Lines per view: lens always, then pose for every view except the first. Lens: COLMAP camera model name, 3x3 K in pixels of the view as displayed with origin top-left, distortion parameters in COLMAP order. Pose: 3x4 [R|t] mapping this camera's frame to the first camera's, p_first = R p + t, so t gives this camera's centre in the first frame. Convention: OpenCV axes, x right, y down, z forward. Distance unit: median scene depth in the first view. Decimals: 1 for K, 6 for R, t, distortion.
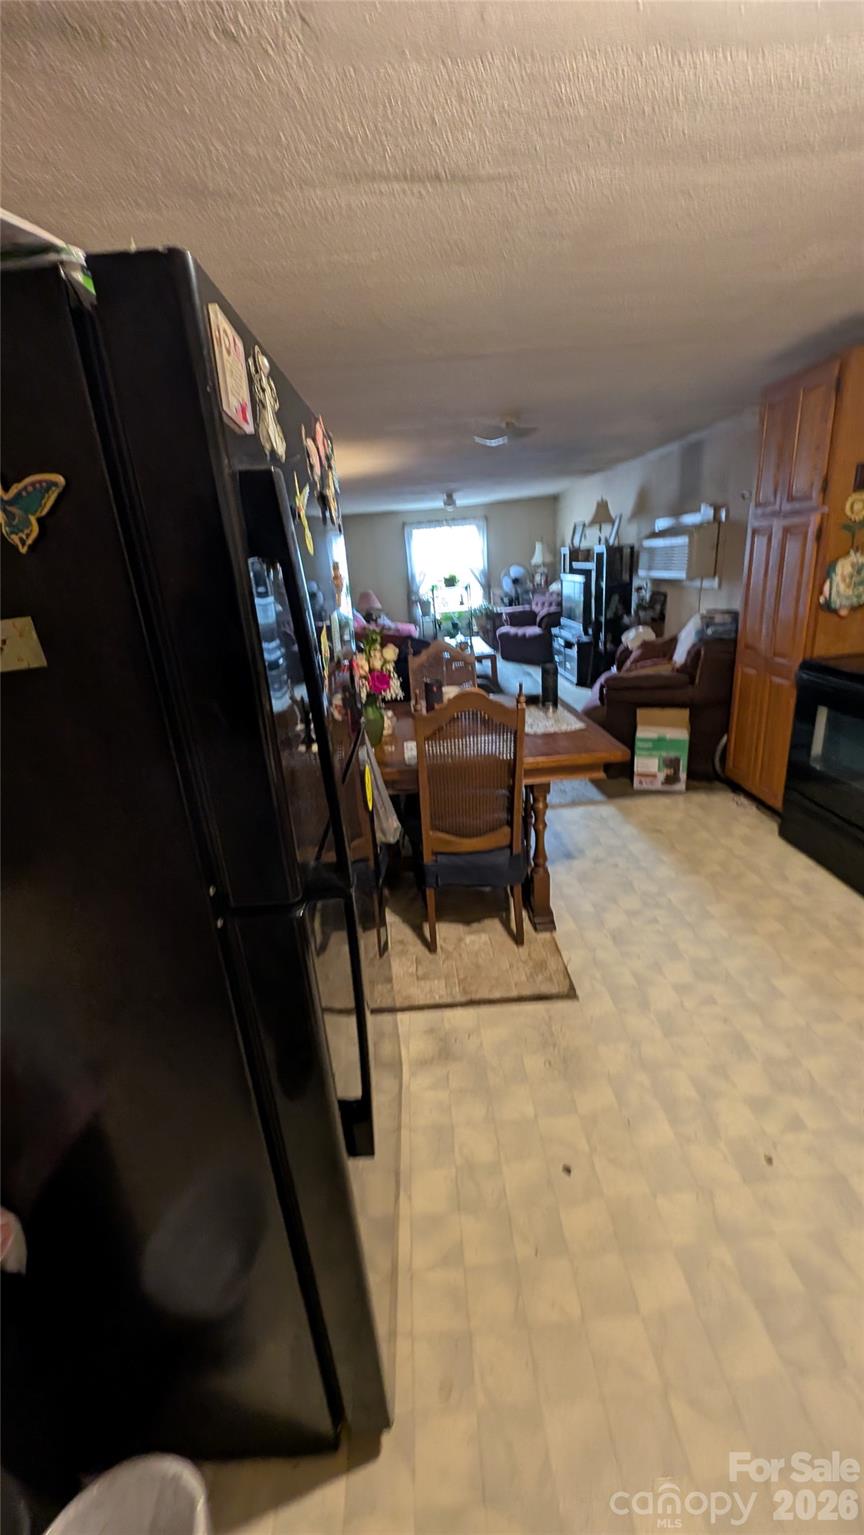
lens RADIAL K [[574.2, 0, 425.8], [0, 574.2, 763.3], [0, 0, 1]] dist [0.002567, -0.002997]
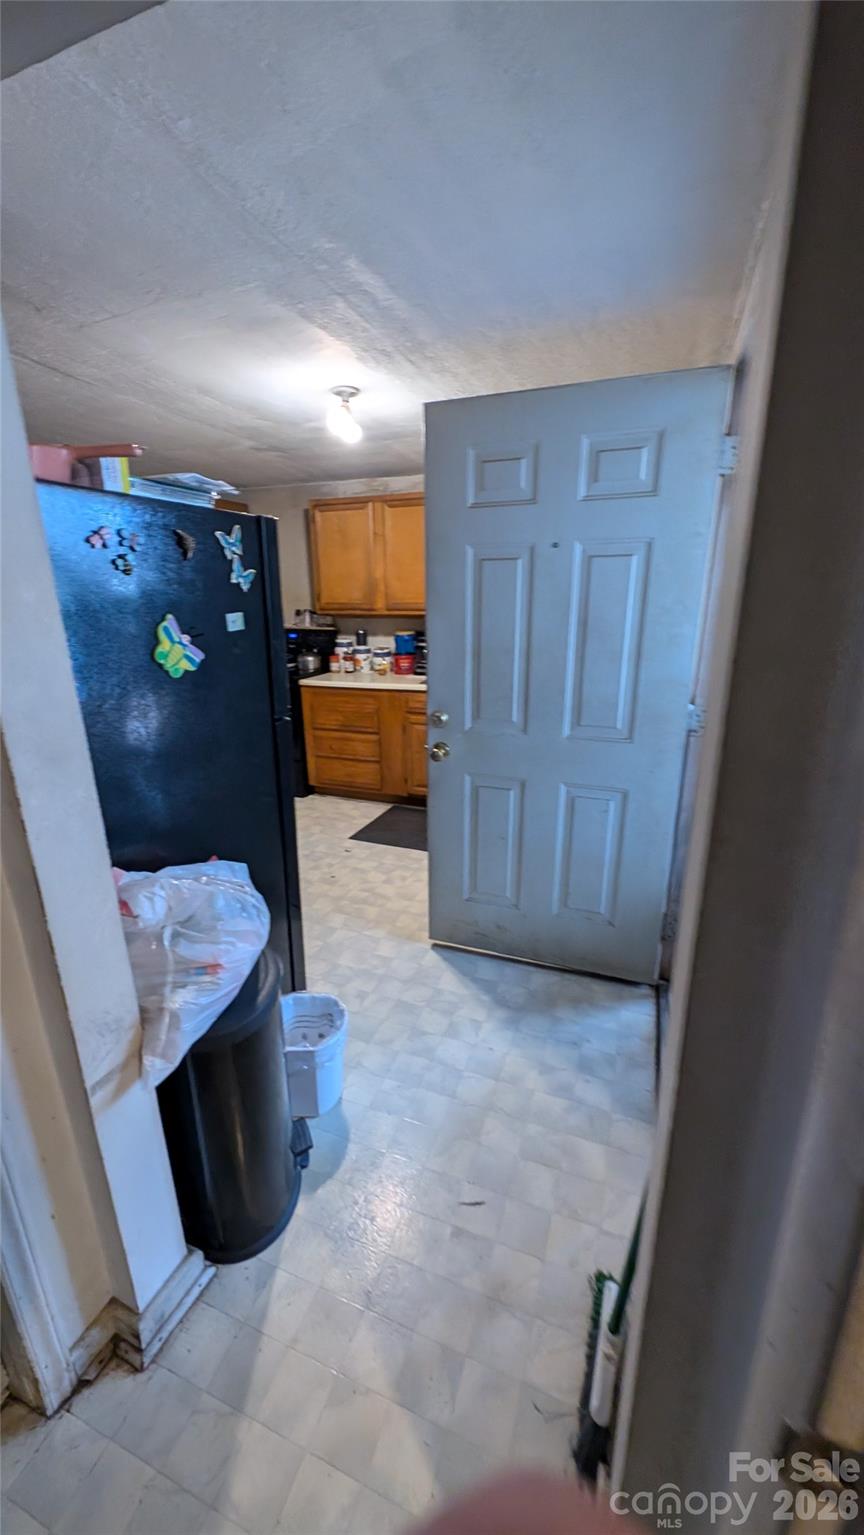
lens RADIAL K [[574.2, 0, 436.1], [0, 574.2, 765.5], [0, 0, 1]] dist [0.002567, -0.002997]
pose [[0.381491, -0.195233, 0.903520, -0.655716], [0.277090, 0.956646, 0.089718, 0.110161], [-0.881865, 0.216130, 0.419049, -0.206154]]
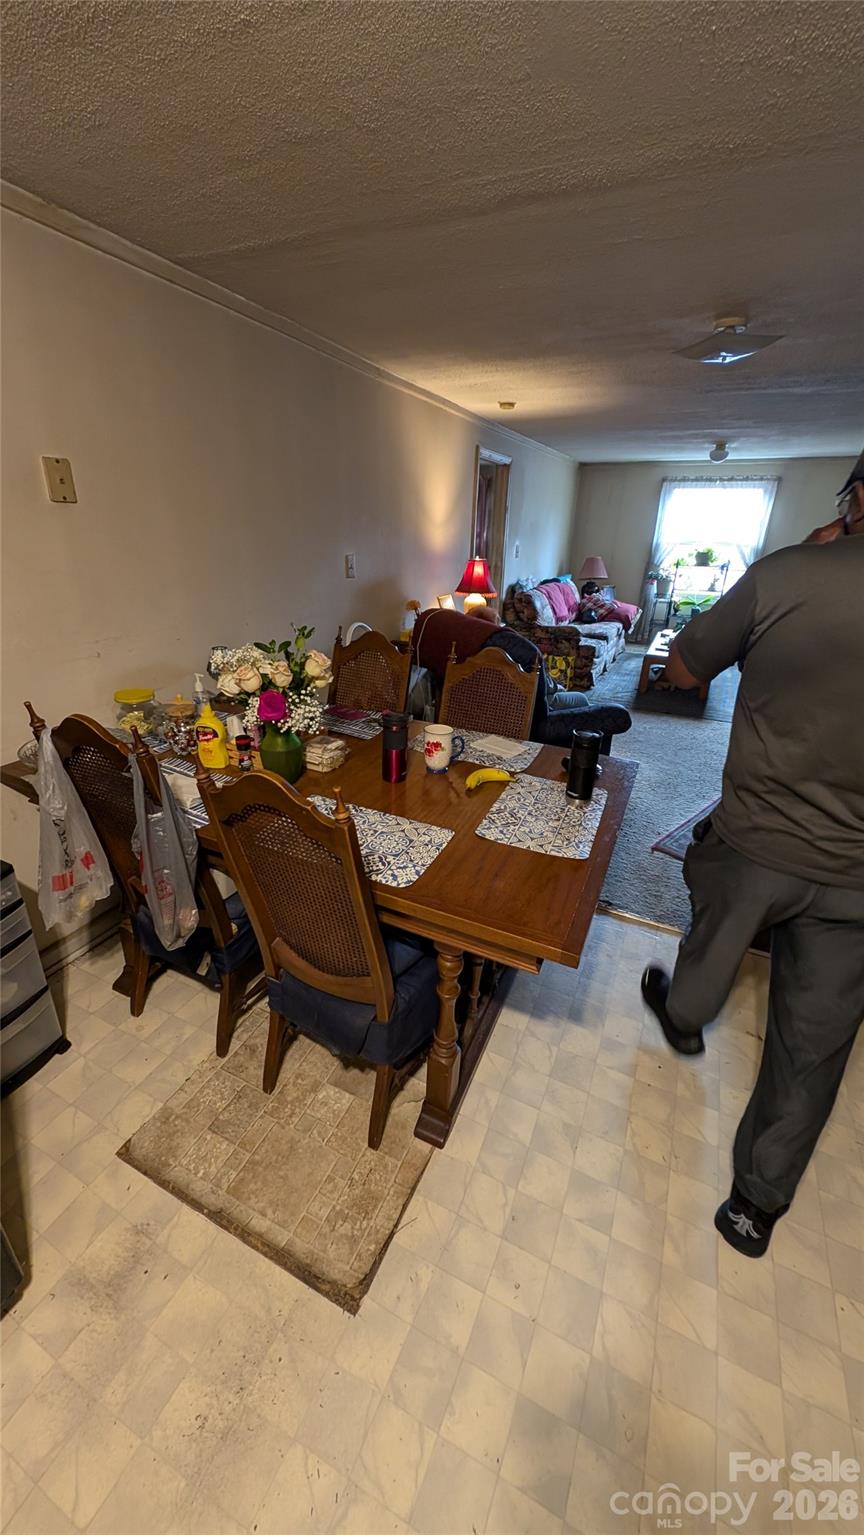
lens RADIAL K [[574.2, 0, 434.3], [0, 574.2, 763.3], [0, 0, 1]] dist [0.002567, -0.002997]
pose [[0.882150, 0.272643, -0.384029, 0.309453], [-0.242256, 0.961937, 0.126446, -0.174054], [0.403886, -0.018511, 0.914622, 0.379188]]
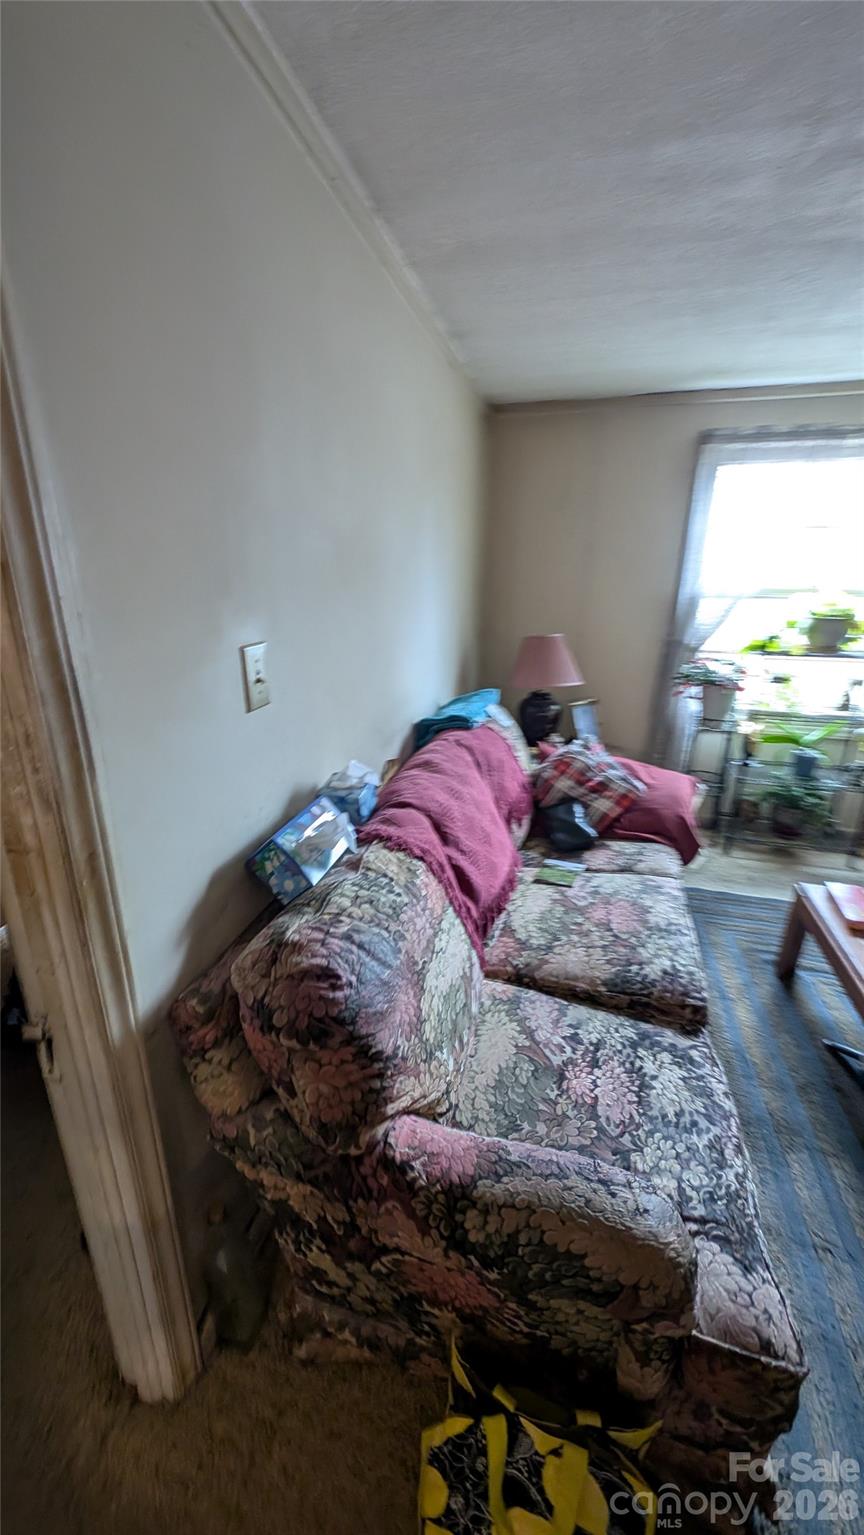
lens RADIAL K [[574.2, 0, 421.1], [0, 574.2, 763.3], [0, 0, 1]] dist [0.002567, -0.002997]
pose [[0.947445, 0.185361, -0.260747, -0.222010], [-0.184978, 0.982392, 0.026236, -0.694342], [0.261019, 0.023376, 0.965050, 2.087045]]
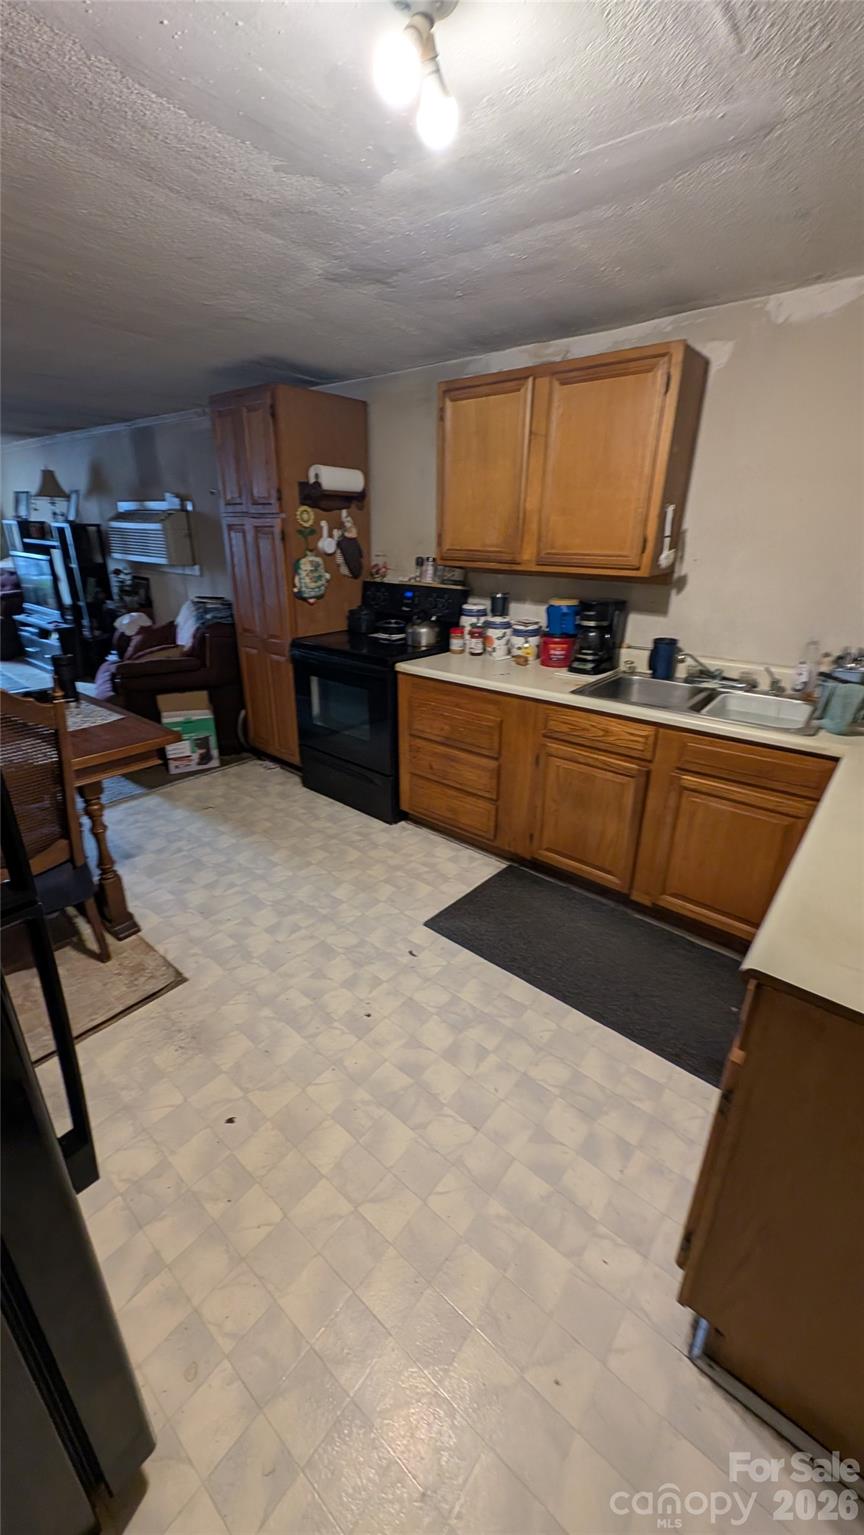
lens RADIAL K [[574.2, 0, 435.3], [0, 574.2, 764.0], [0, 0, 1]] dist [0.002567, -0.002997]
pose [[0.653295, -0.197350, 0.730930, -0.089627], [0.178170, 0.978390, 0.104918, 0.004230], [-0.735841, 0.061687, 0.674339, -0.028390]]
